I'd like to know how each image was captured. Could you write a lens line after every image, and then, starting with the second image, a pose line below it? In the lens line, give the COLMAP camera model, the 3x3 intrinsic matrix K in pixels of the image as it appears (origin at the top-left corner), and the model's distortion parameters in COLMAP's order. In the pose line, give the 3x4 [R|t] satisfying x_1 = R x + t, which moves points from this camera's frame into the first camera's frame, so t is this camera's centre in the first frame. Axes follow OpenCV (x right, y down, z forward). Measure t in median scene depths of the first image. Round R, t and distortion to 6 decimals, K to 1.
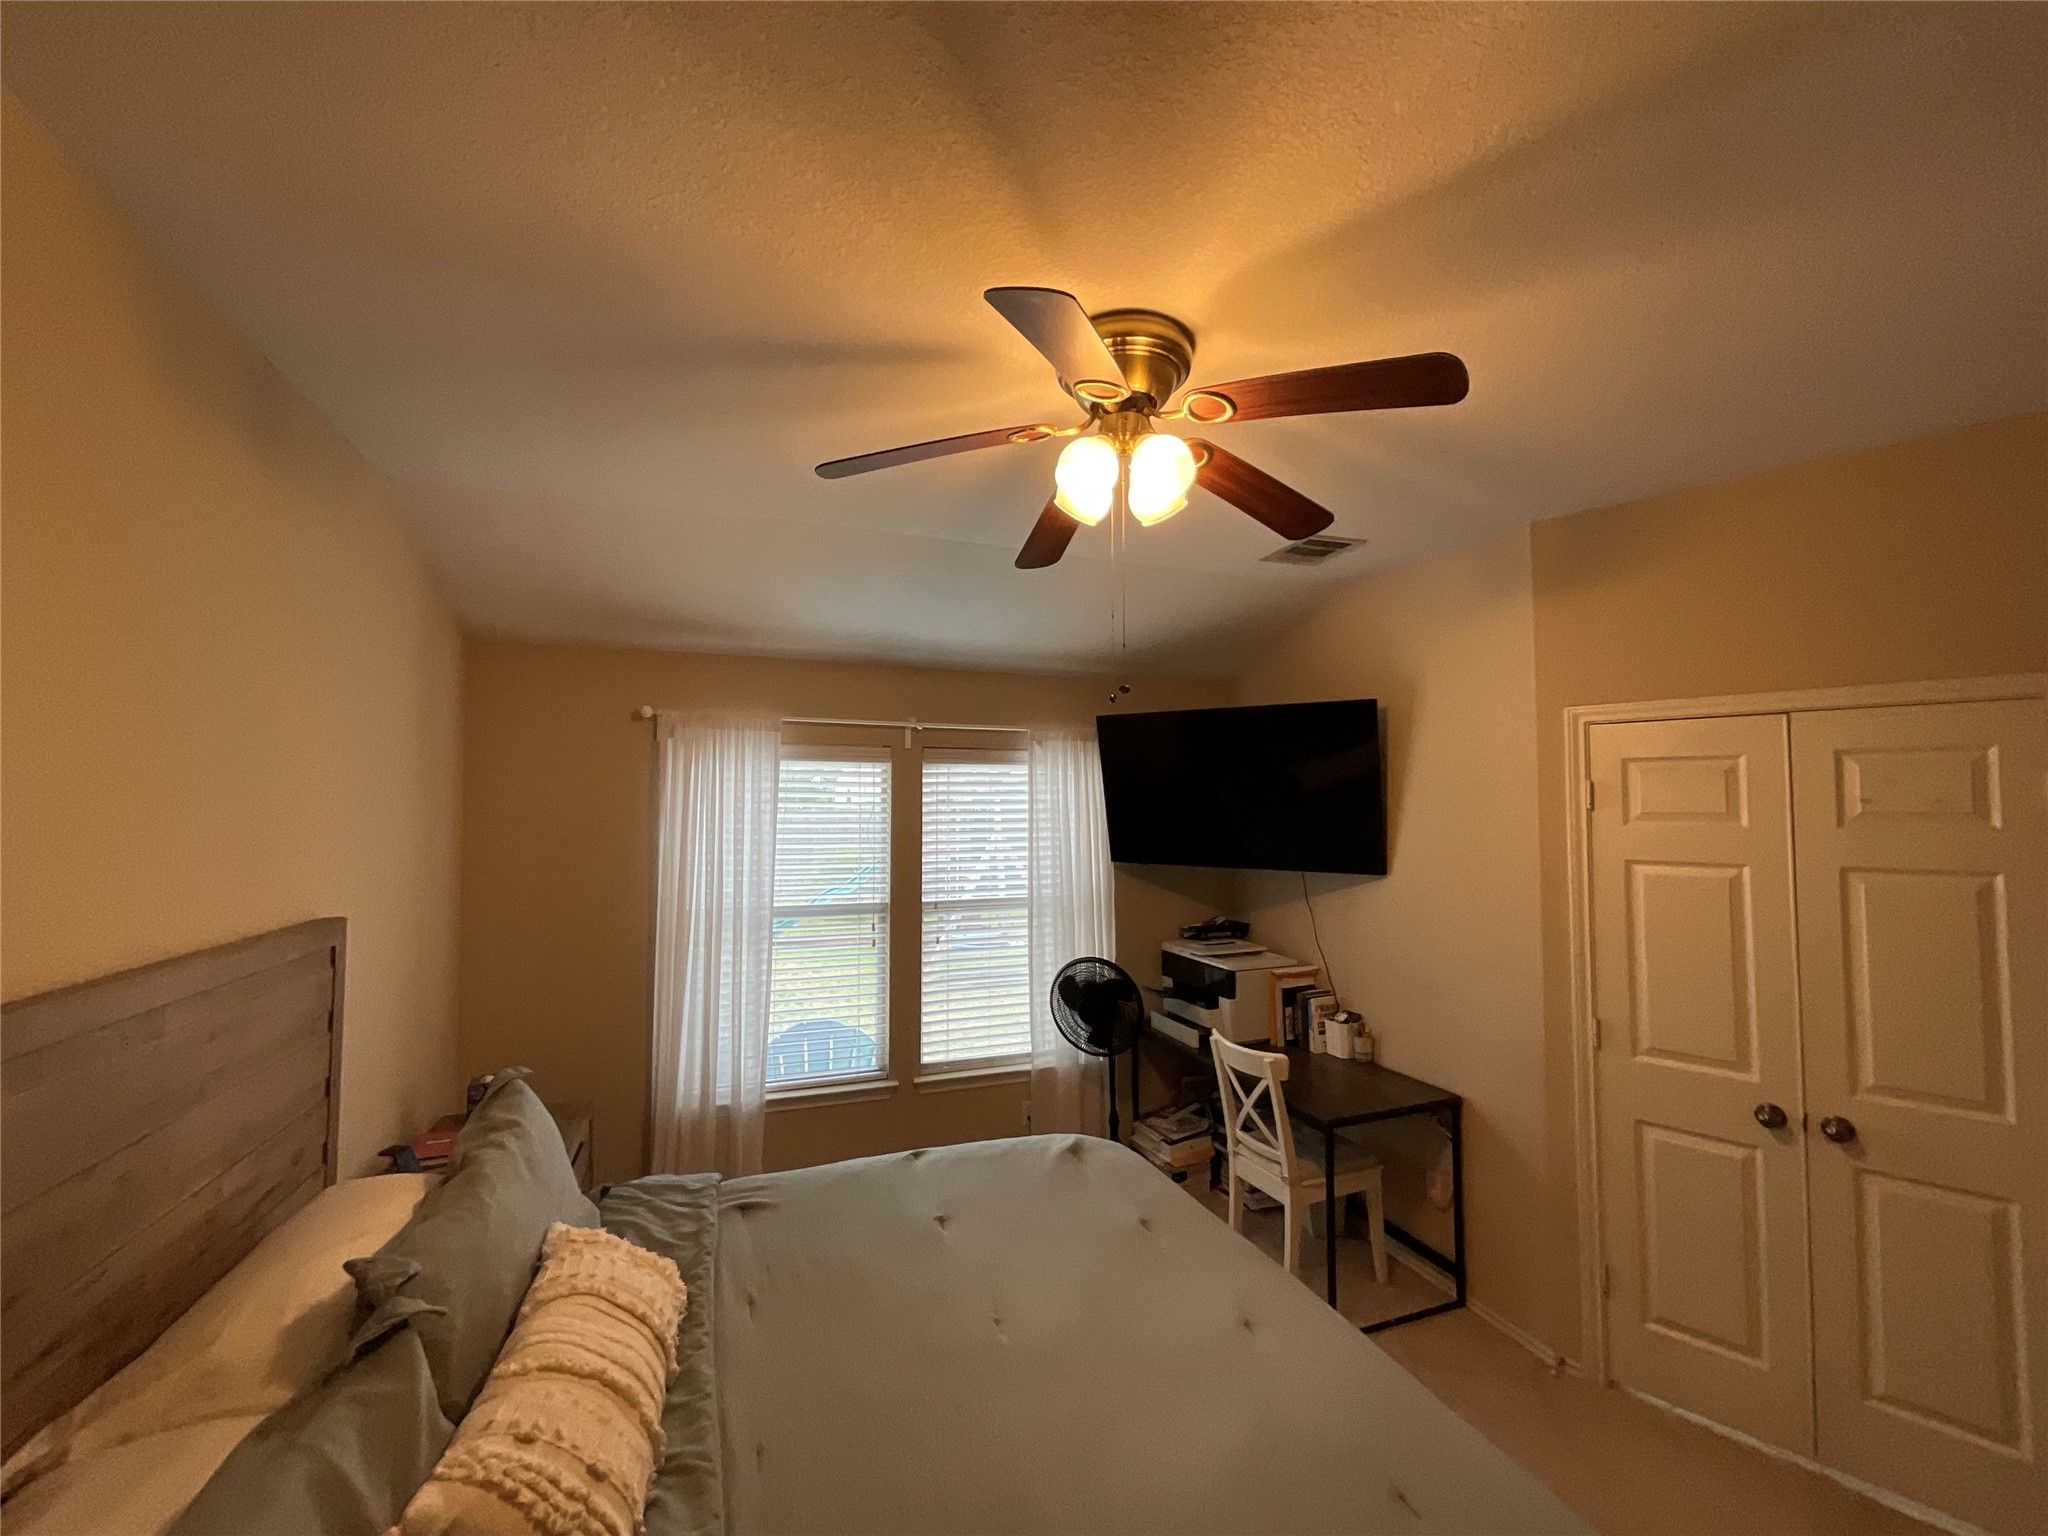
lens RADIAL K [[826.6, 0, 1024.0], [0, 826.6, 768.0], [0, 0, 1]] dist [0.002044, -0.000617]
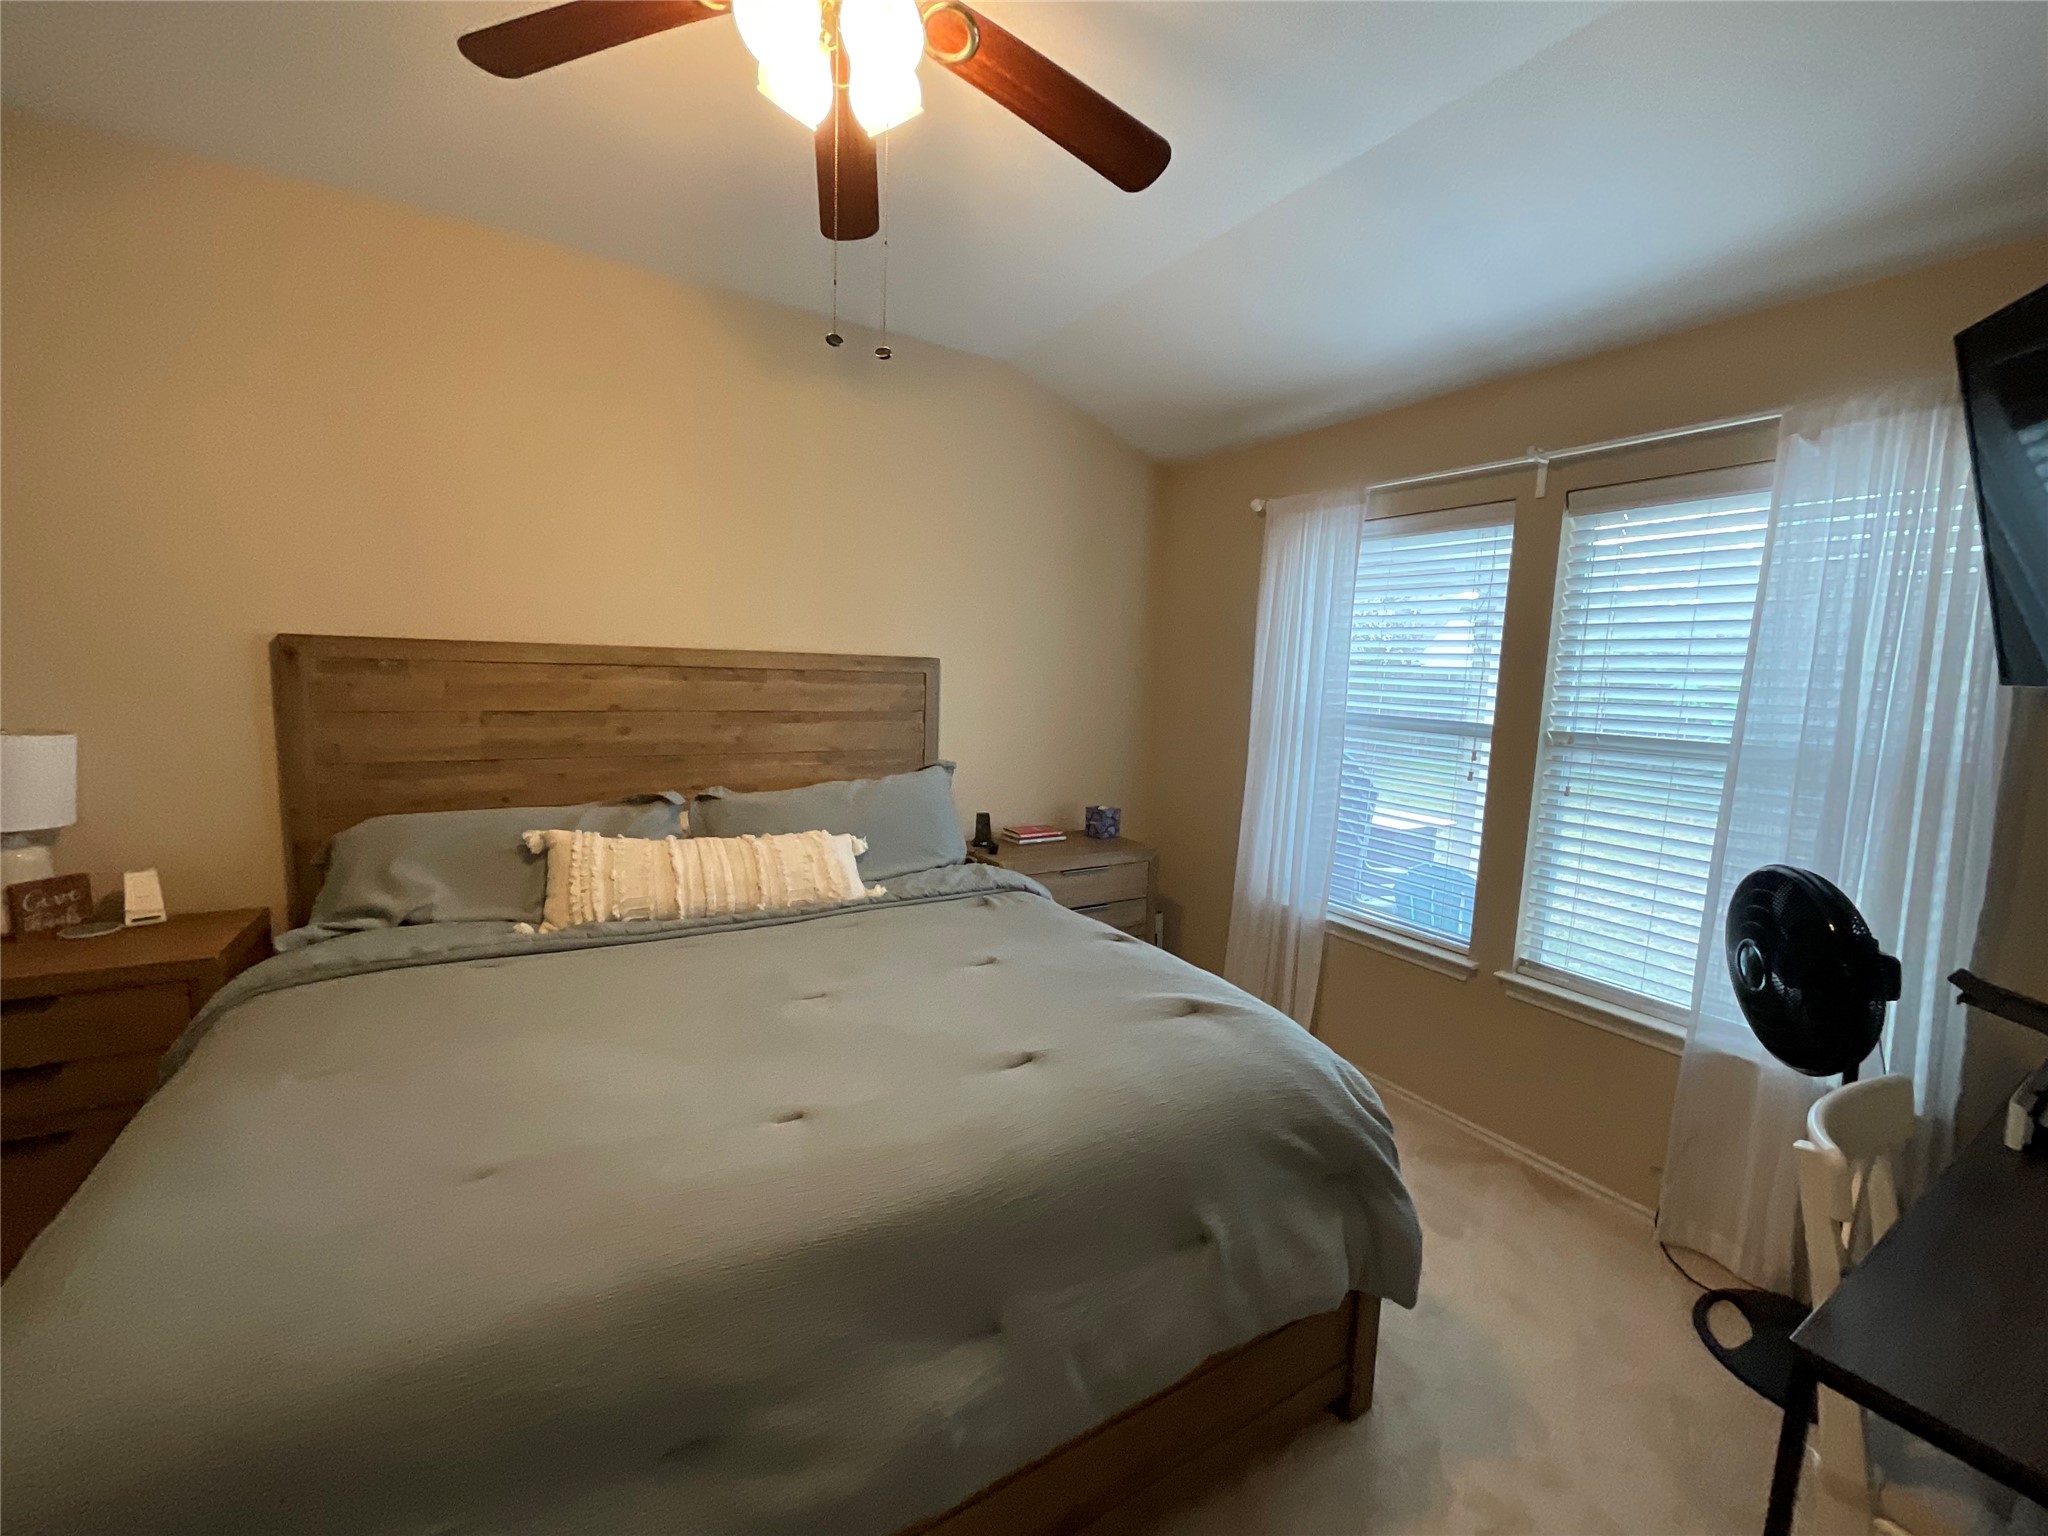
lens RADIAL K [[826.6, 0, 1024.0], [0, 826.6, 768.0], [0, 0, 1]] dist [0.002044, -0.000617]
pose [[0.210828, 0.131447, -0.968645, 0.451123], [0.012584, 0.990471, 0.137148, 0.095719], [0.977442, -0.041104, 0.207165, 0.448959]]
